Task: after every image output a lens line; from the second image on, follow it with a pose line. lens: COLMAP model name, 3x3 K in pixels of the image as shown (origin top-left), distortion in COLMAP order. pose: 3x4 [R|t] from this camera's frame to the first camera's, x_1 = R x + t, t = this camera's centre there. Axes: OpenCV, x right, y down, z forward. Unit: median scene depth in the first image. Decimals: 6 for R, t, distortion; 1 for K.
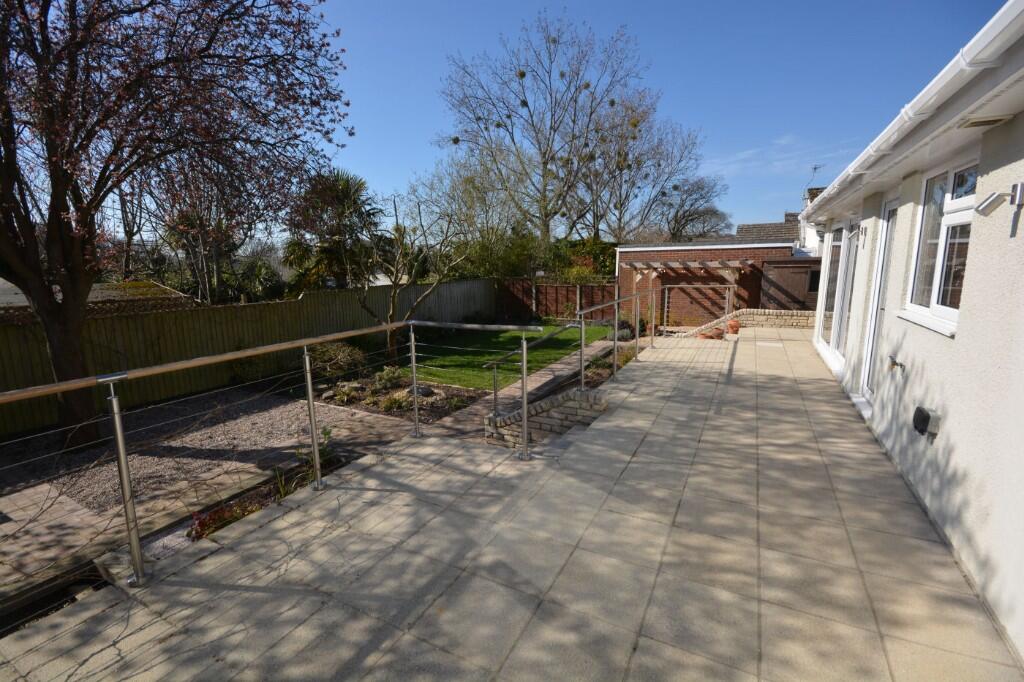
lens RADIAL K [[447.8, 0, 500.5], [0, 447.8, 338.2], [0, 0, 1]] dist [-0.001399, -0.000087]
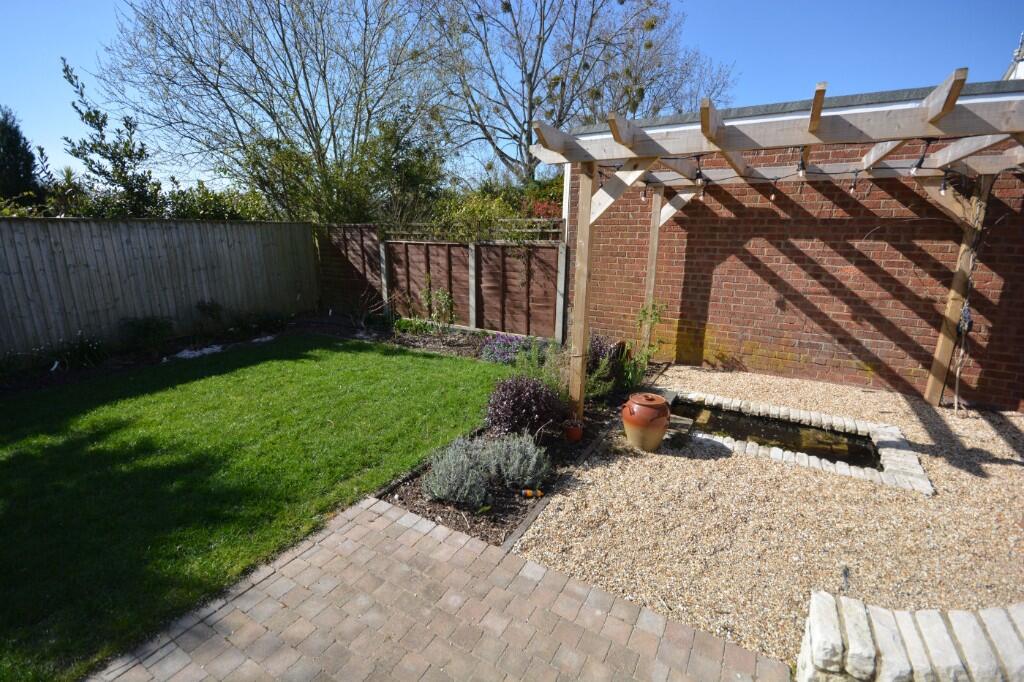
lens RADIAL K [[447.8, 0, 500.5], [0, 447.8, 338.2], [0, 0, 1]] dist [-0.001399, -0.000087]
pose [[0.999411, 0.029674, -0.017212, 0.237117], [-0.028355, 0.996974, 0.072384, -0.073395], [0.019308, -0.071854, 0.997228, 0.685272]]
